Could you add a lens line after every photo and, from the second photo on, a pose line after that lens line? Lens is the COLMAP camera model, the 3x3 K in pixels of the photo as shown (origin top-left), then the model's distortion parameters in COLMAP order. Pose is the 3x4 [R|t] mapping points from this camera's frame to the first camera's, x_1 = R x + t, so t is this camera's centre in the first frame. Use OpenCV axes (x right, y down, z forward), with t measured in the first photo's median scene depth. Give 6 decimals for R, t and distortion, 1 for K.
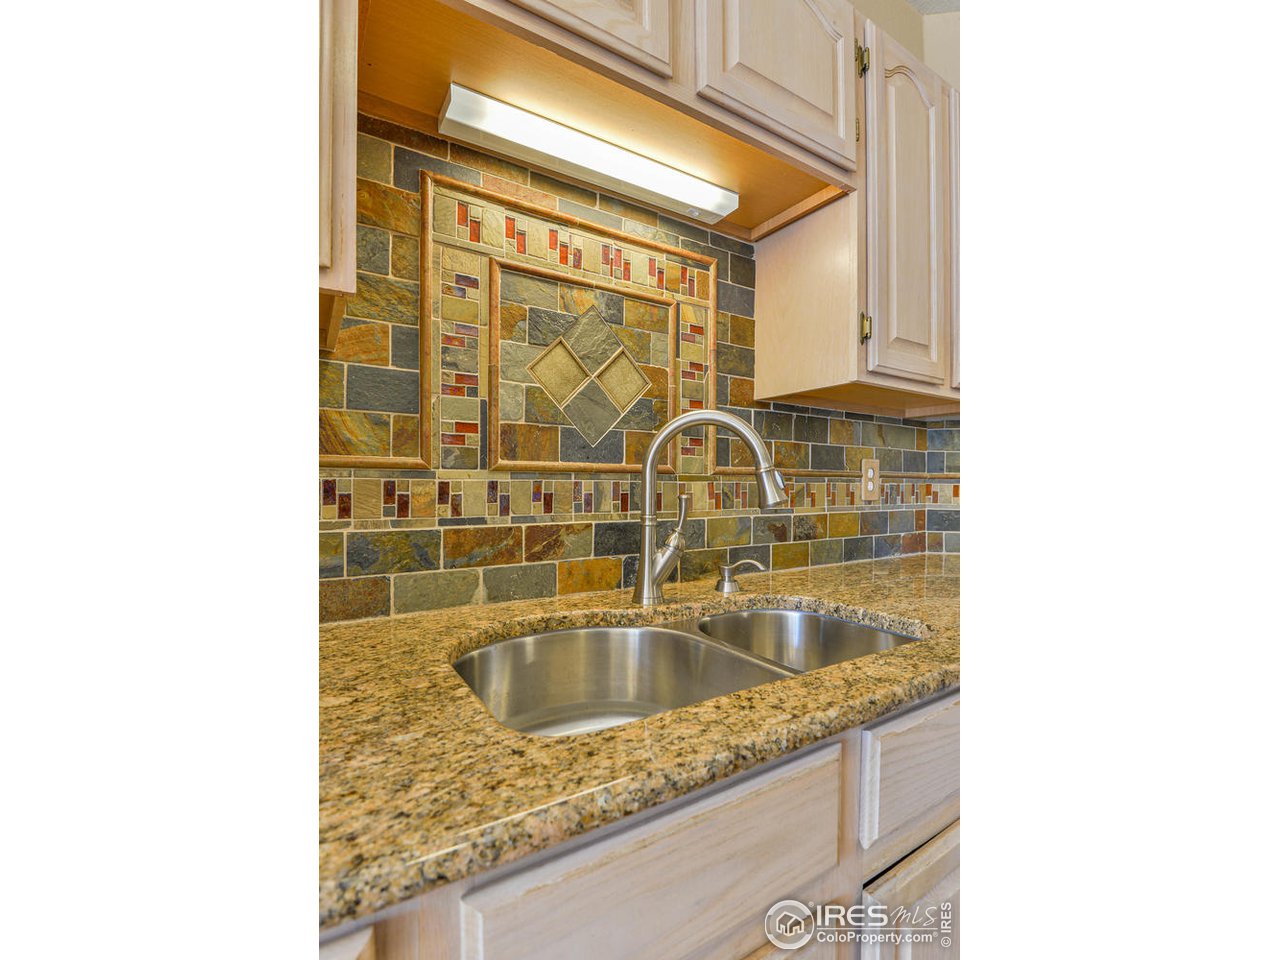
lens RADIAL K [[526.8, 0, 642.0], [0, 526.8, 494.1], [0, 0, 1]] dist [-0.017955, -0.000107]
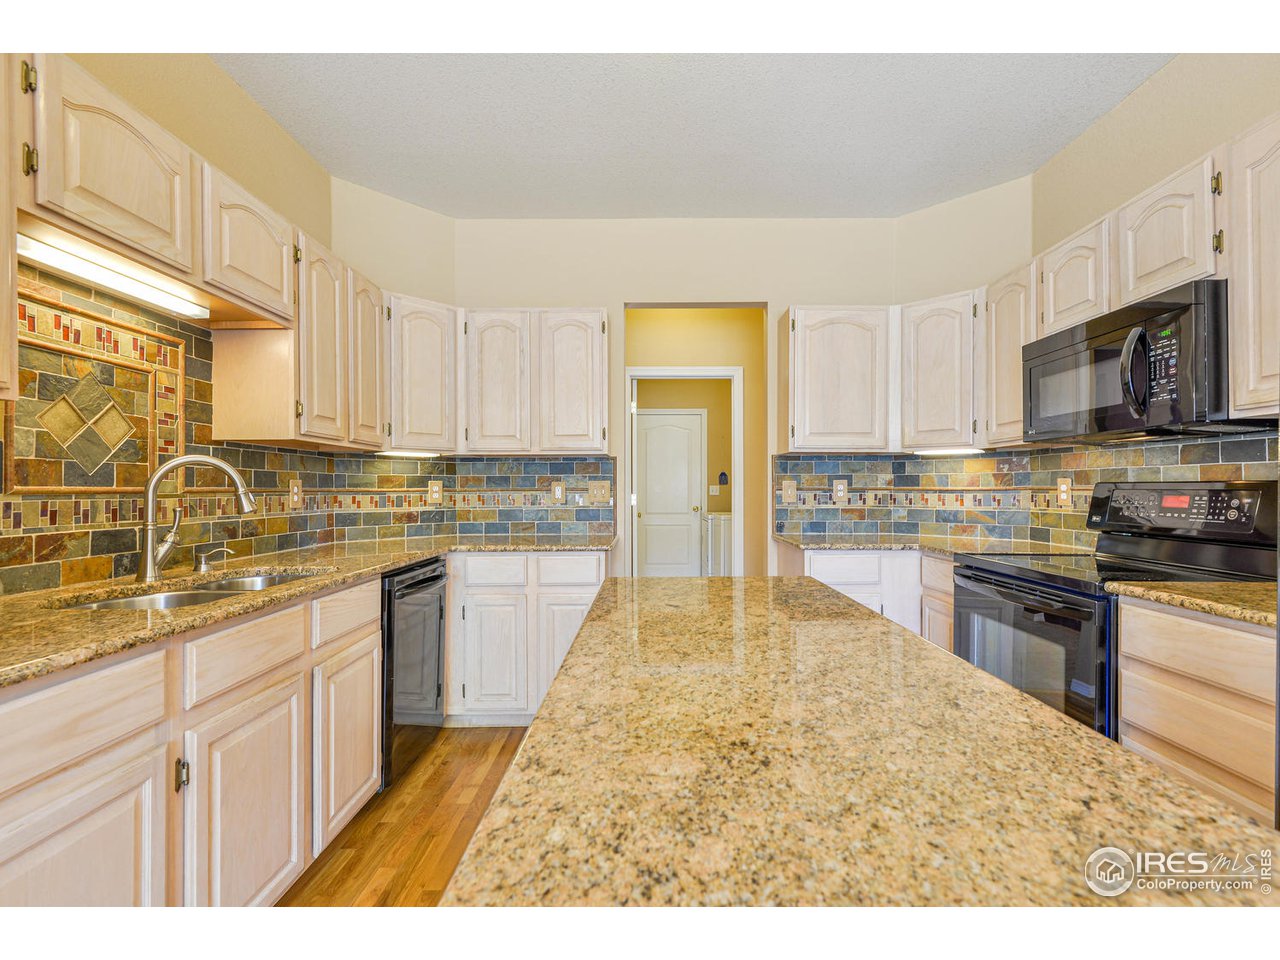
lens RADIAL K [[579.2, 0, 646.0], [0, 579.2, 486.3], [0, 0, 1]] dist [0.000432, -0.000207]
pose [[0.544901, -0.000790, 0.838500, -0.563145], [0.019856, 0.999731, -0.011962, -0.014020], [-0.838265, 0.023168, 0.544770, -1.015563]]
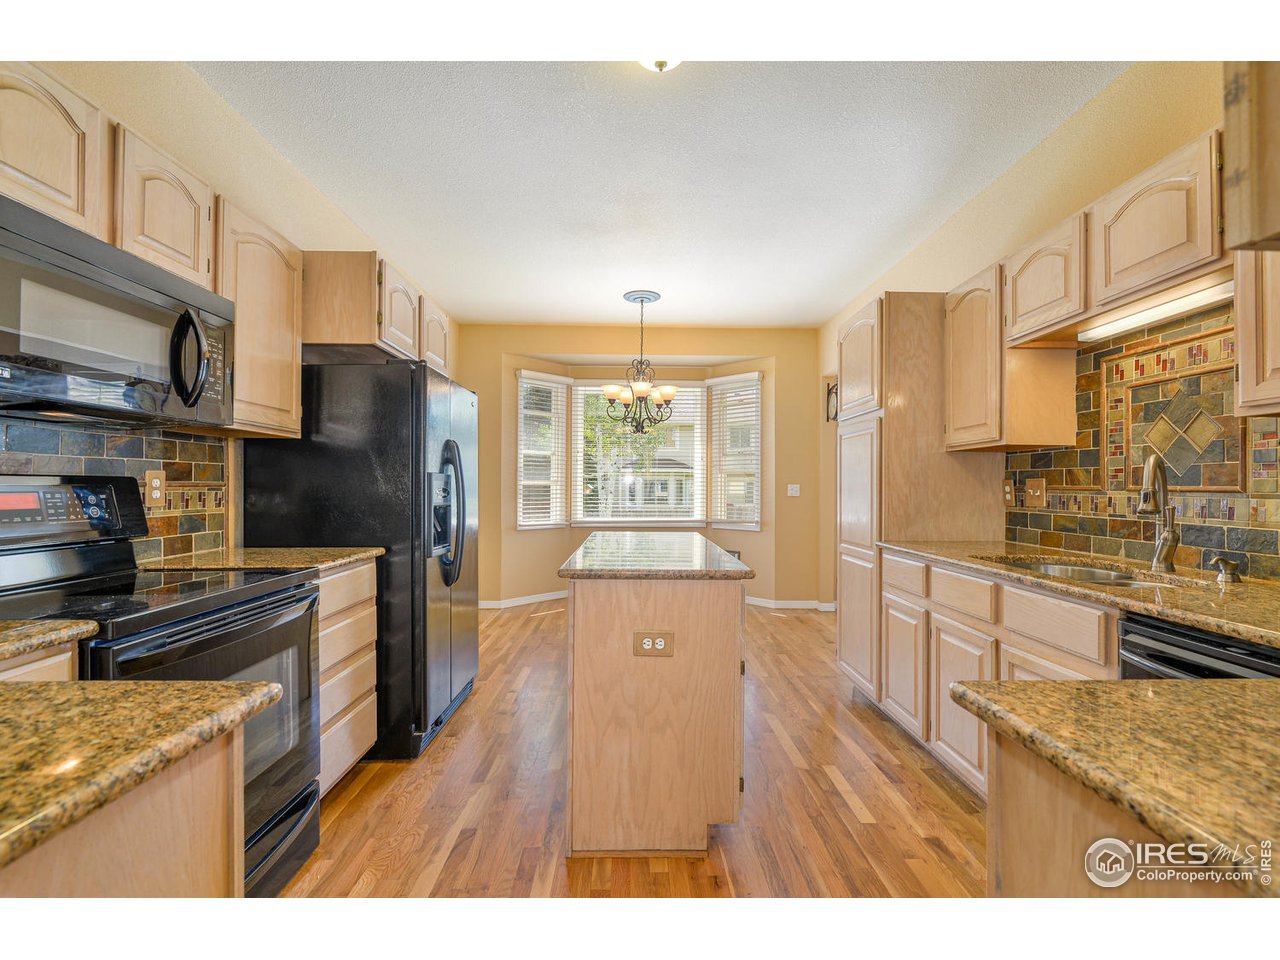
lens RADIAL K [[597.0, 0, 634.7], [0, 597.0, 483.1], [0, 0, 1]] dist [0.000008, 0.000040]
pose [[-0.534870, -0.011244, -0.844860, 2.335997], [-0.022971, 0.999735, 0.001237, -0.032383], [0.844622, 0.020069, -0.534987, 0.563443]]
